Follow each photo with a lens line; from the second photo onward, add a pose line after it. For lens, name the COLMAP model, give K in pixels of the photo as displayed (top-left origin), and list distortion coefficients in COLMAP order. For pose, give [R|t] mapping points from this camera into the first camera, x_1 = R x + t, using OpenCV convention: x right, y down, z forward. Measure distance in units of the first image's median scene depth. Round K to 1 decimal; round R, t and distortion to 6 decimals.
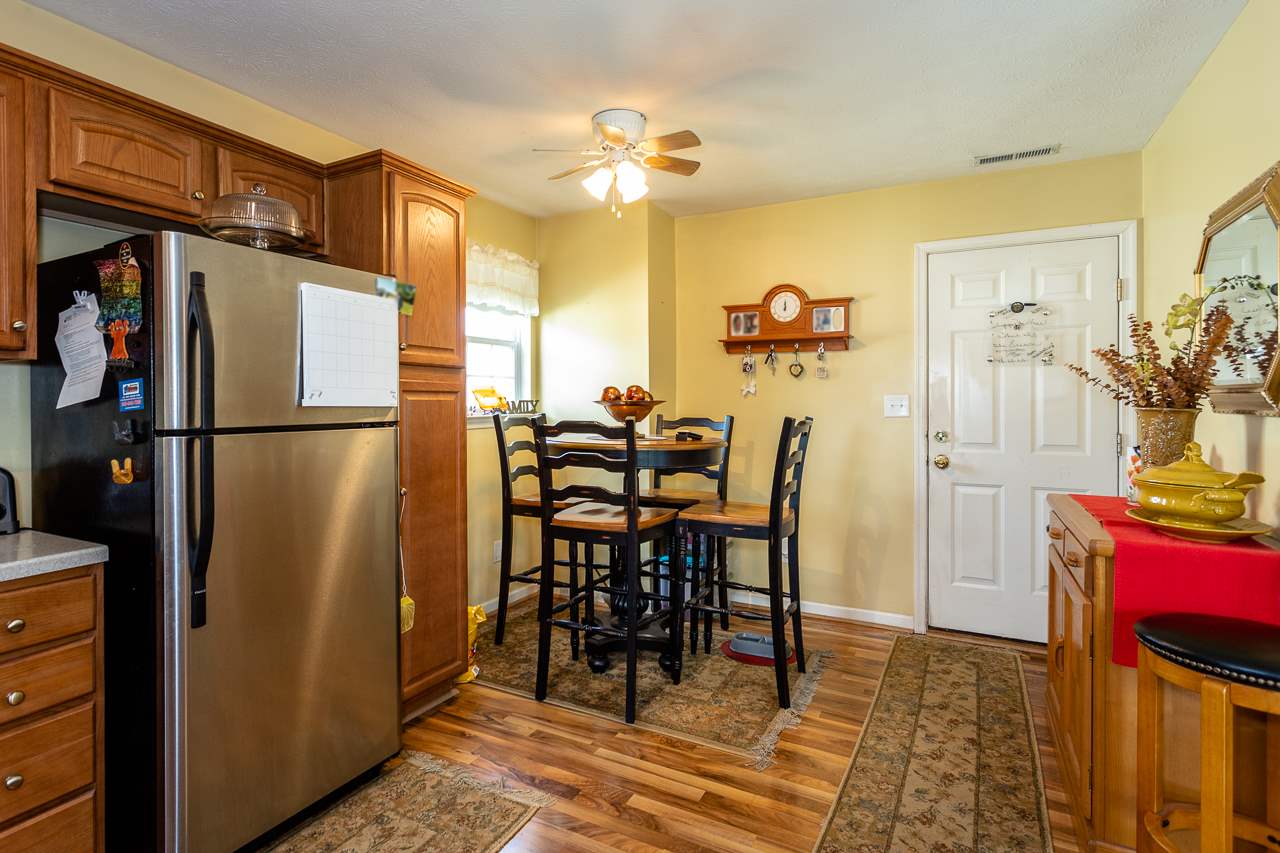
lens RADIAL K [[677.3, 0, 641.5], [0, 677.3, 404.0], [0, 0, 1]] dist [-0.024754, 0.012757]
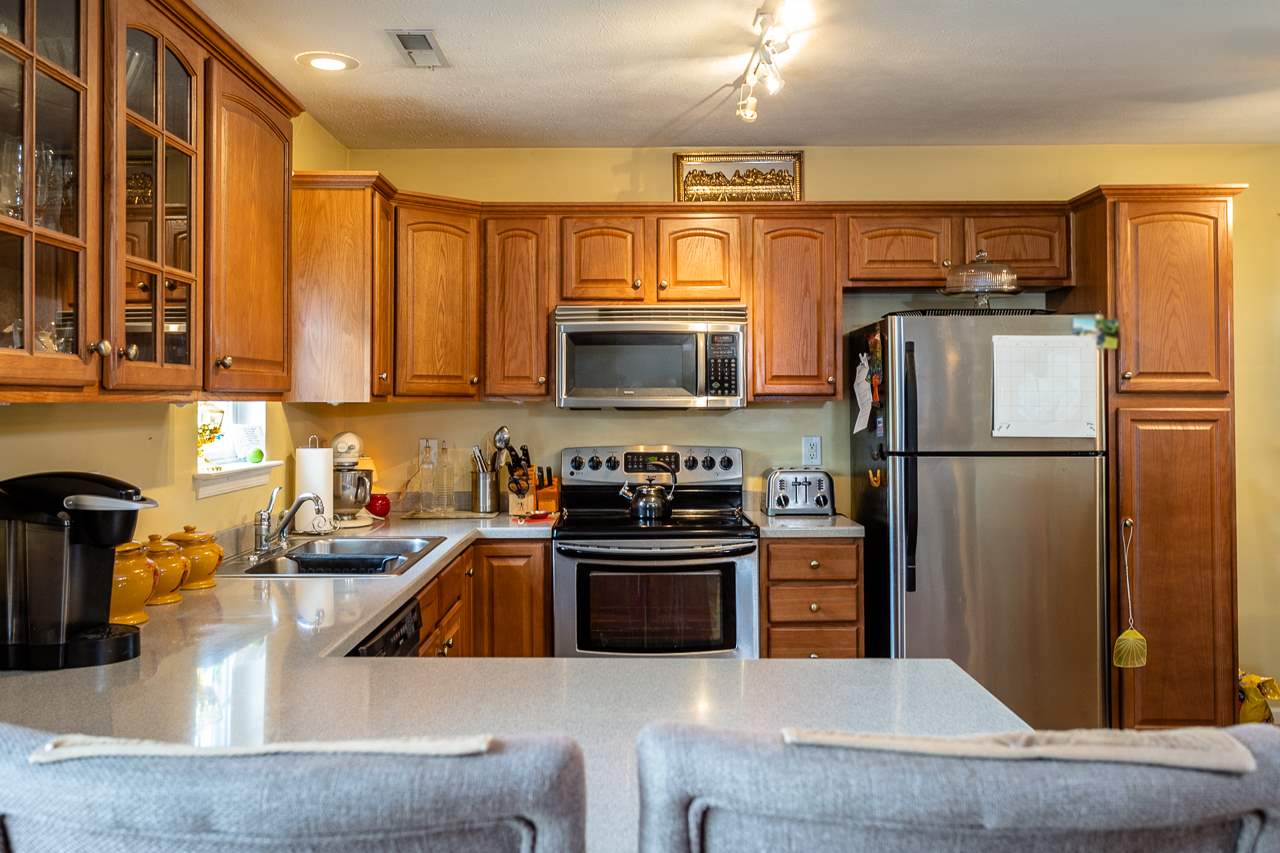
lens RADIAL K [[1105.8, 0, 605.4], [0, 1105.8, 377.5], [0, 0, 1]] dist [0.027366, 0.018823]
pose [[0.449633, -0.014803, -0.893091, 0.992410], [-0.002949, 0.999833, -0.018057, -0.065700], [0.893209, 0.010753, 0.449514, -0.547652]]
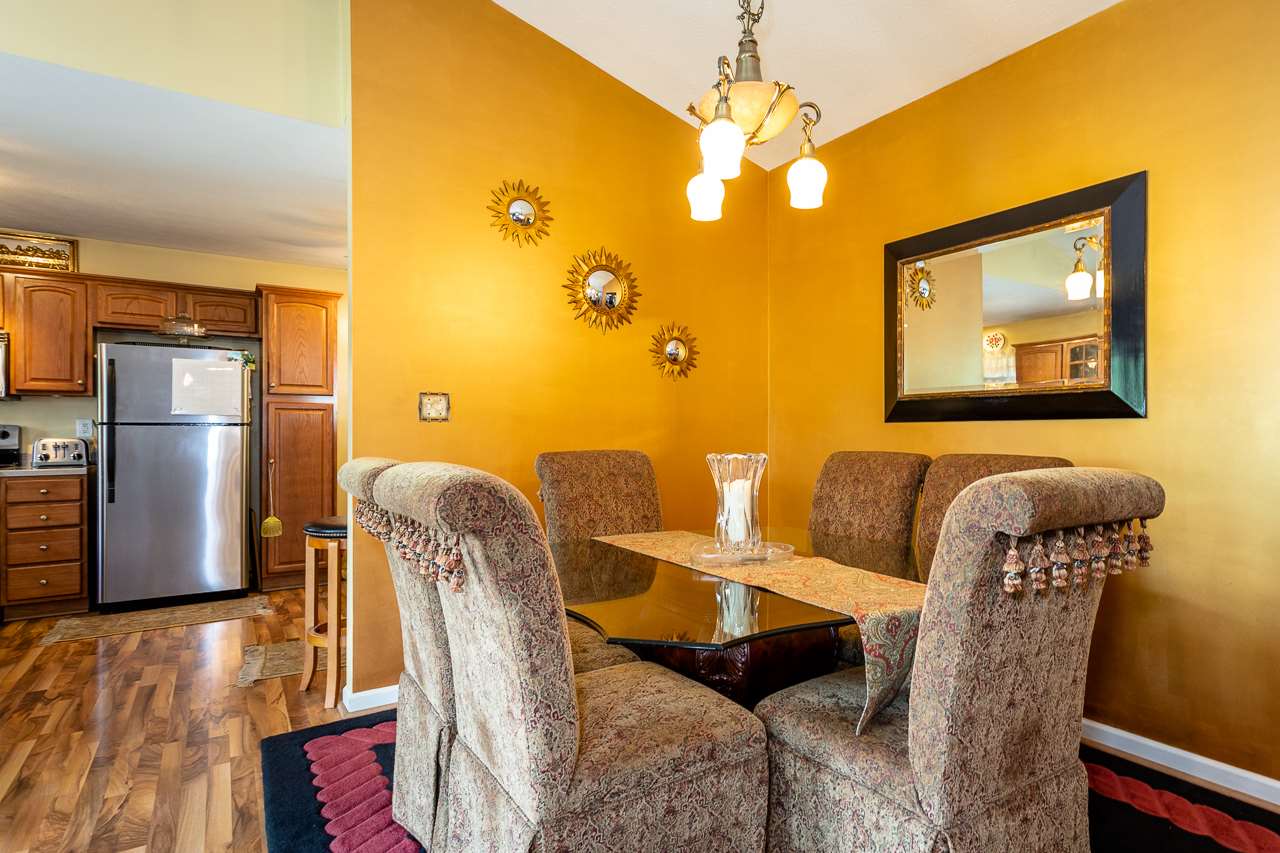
lens RADIAL K [[677.3, 0, 701.5], [0, 677.3, 437.1], [0, 0, 1]] dist [-0.024754, 0.012757]
pose [[0.898150, 0.008804, -0.439600, 2.034020], [-0.006245, 0.999954, 0.007267, 0.051605], [0.439644, -0.003781, 0.898164, -0.215611]]
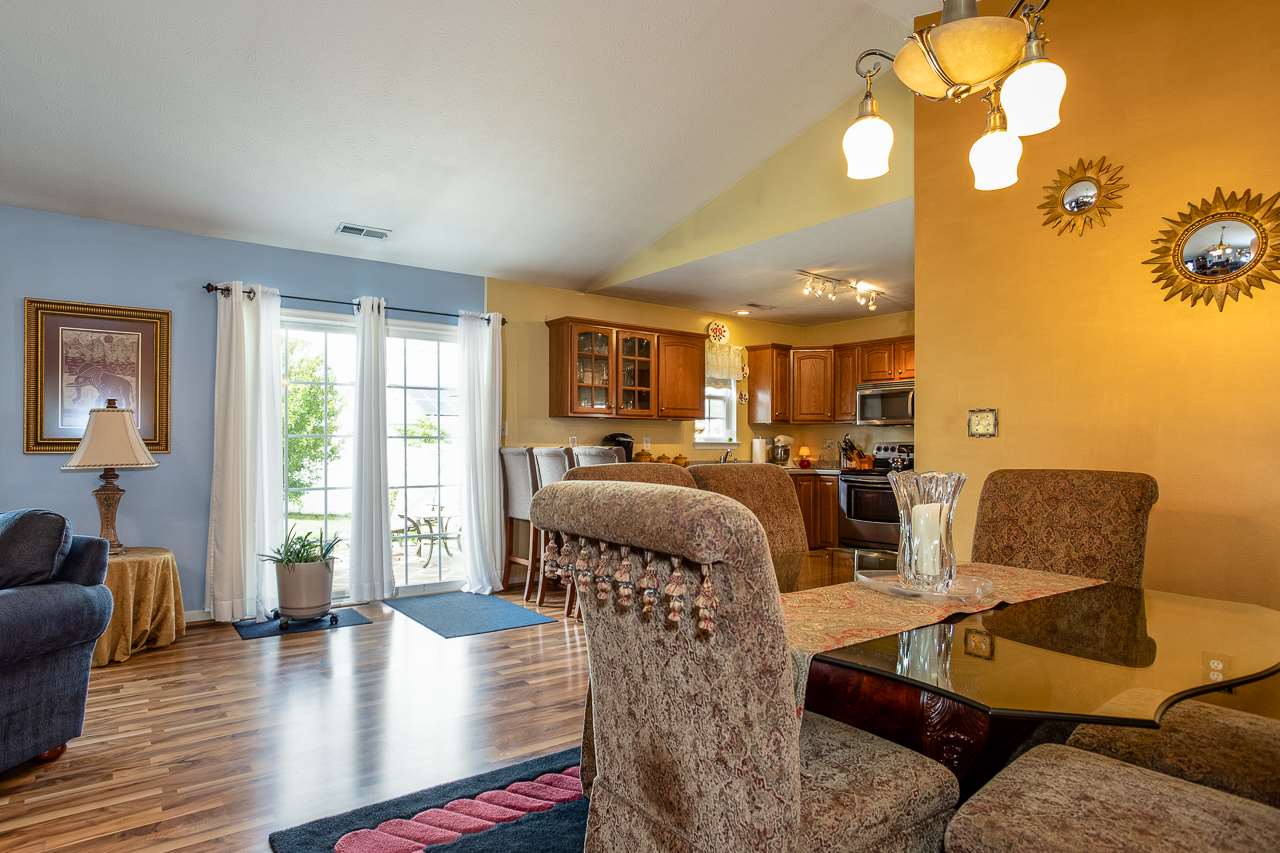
lens RADIAL K [[677.3, 0, 583.3], [0, 677.3, 441.7], [0, 0, 1]] dist [-0.024754, 0.012757]
pose [[-0.460033, -0.001360, -0.887901, 2.610536], [-0.003958, 0.999992, 0.000519, 0.044458], [0.887893, 0.003753, -0.460035, 0.721669]]
